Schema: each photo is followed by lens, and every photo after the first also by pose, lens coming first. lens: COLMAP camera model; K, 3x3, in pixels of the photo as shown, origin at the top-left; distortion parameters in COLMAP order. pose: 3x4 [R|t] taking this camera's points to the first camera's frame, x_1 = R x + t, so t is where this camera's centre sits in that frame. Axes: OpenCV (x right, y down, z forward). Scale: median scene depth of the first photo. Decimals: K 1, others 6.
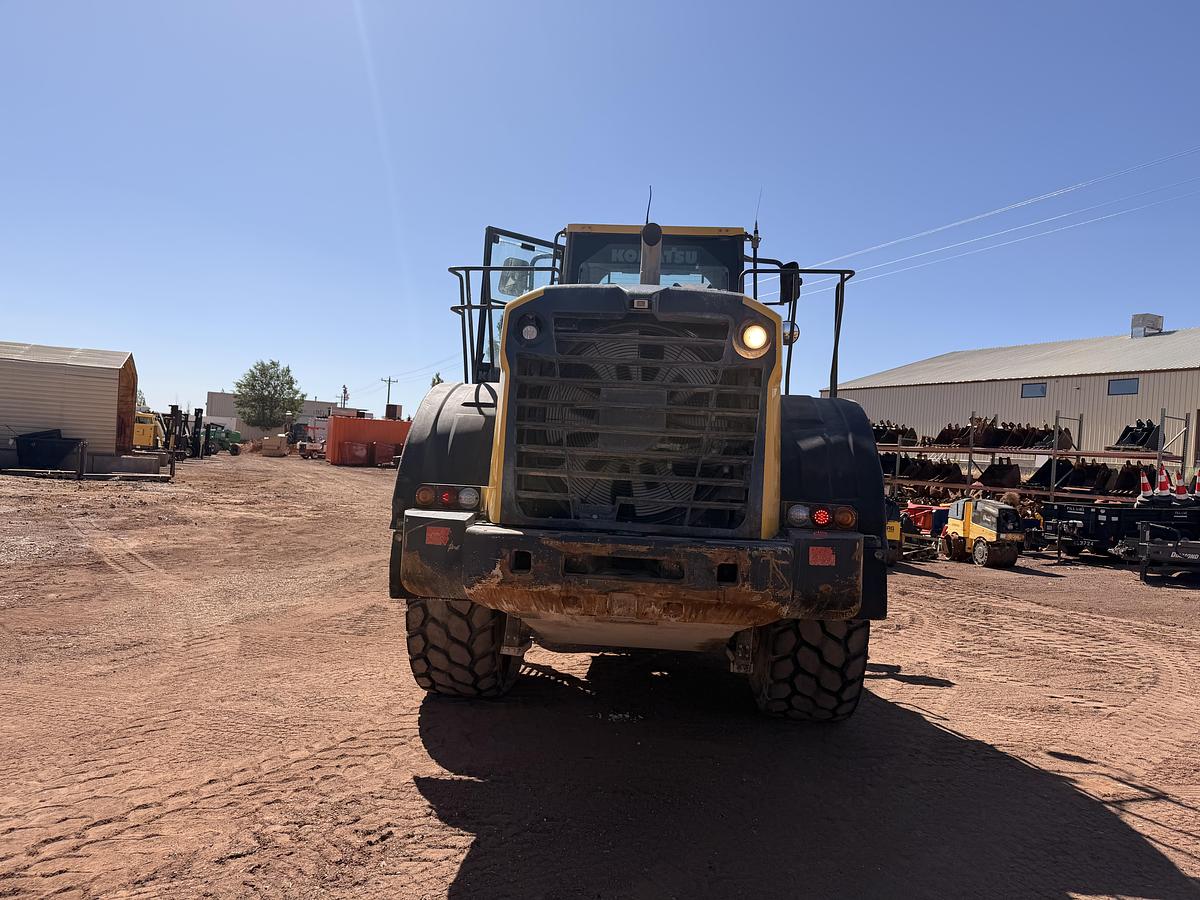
lens RADIAL K [[865.0, 0, 604.4], [0, 865.0, 445.8], [0, 0, 1]] dist [0.077511, -0.099512]
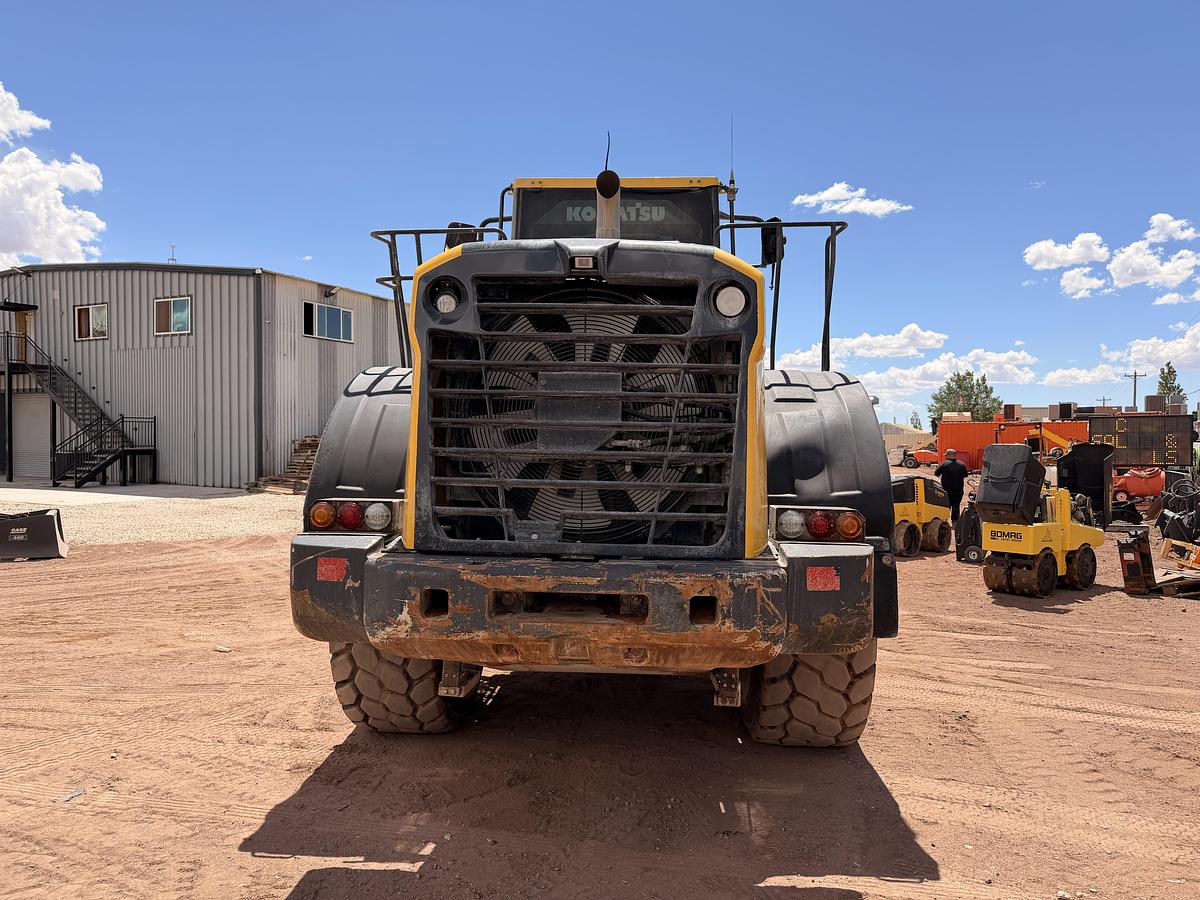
lens RADIAL K [[849.1, 0, 605.2], [0, 849.1, 446.1], [0, 0, 1]] dist [0.070573, -0.100257]
pose [[0.999369, -0.033421, 0.012007, 0.044768], [0.033016, 0.998927, 0.032470, -0.022240], [-0.013080, -0.032053, 0.999401, 0.218938]]
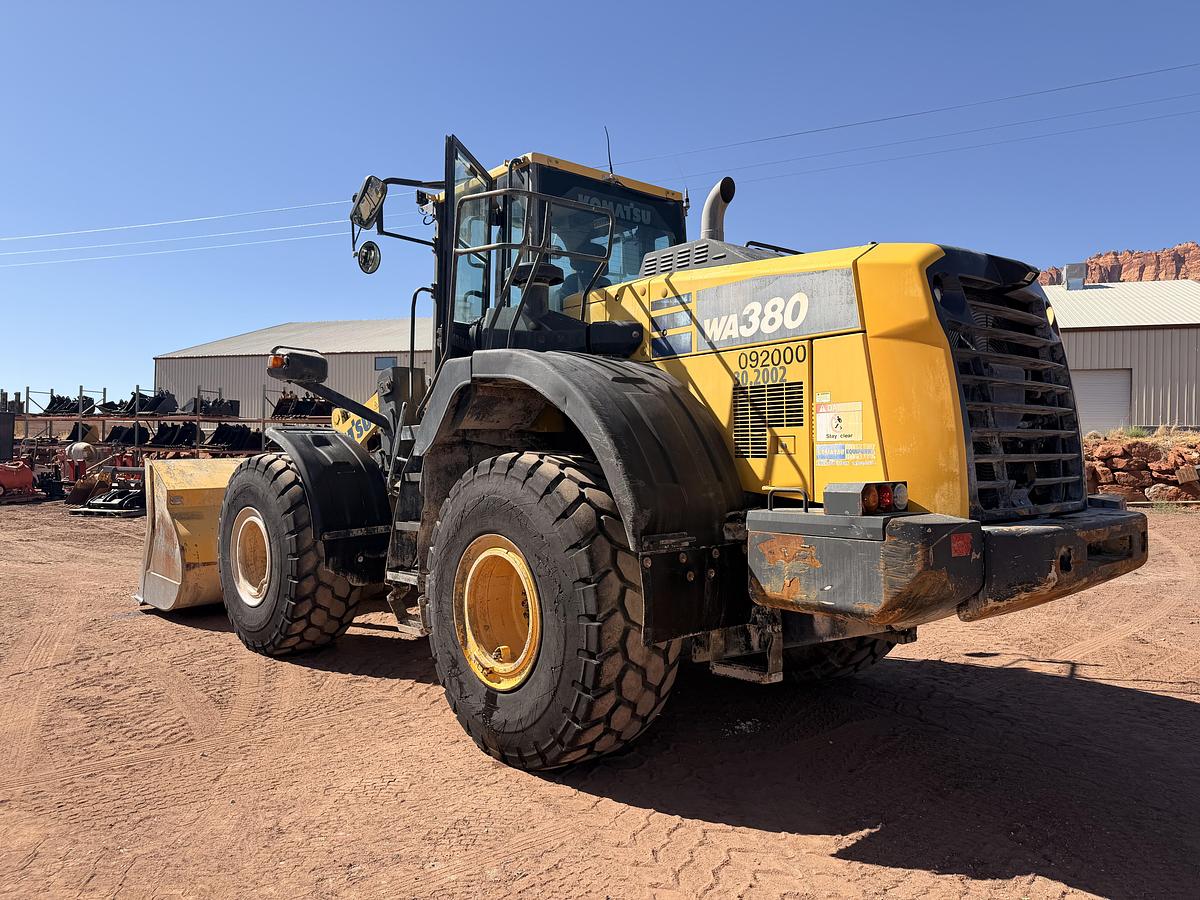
lens RADIAL K [[854.8, 0, 600.0], [0, 854.8, 450.0], [0, 0, 1]] dist [0.055439, -0.080027]
pose [[0.703263, -0.053852, 0.708887, -0.937781], [0.025306, 0.998391, 0.050740, -0.031287], [-0.710479, -0.017745, 0.703495, 0.639739]]
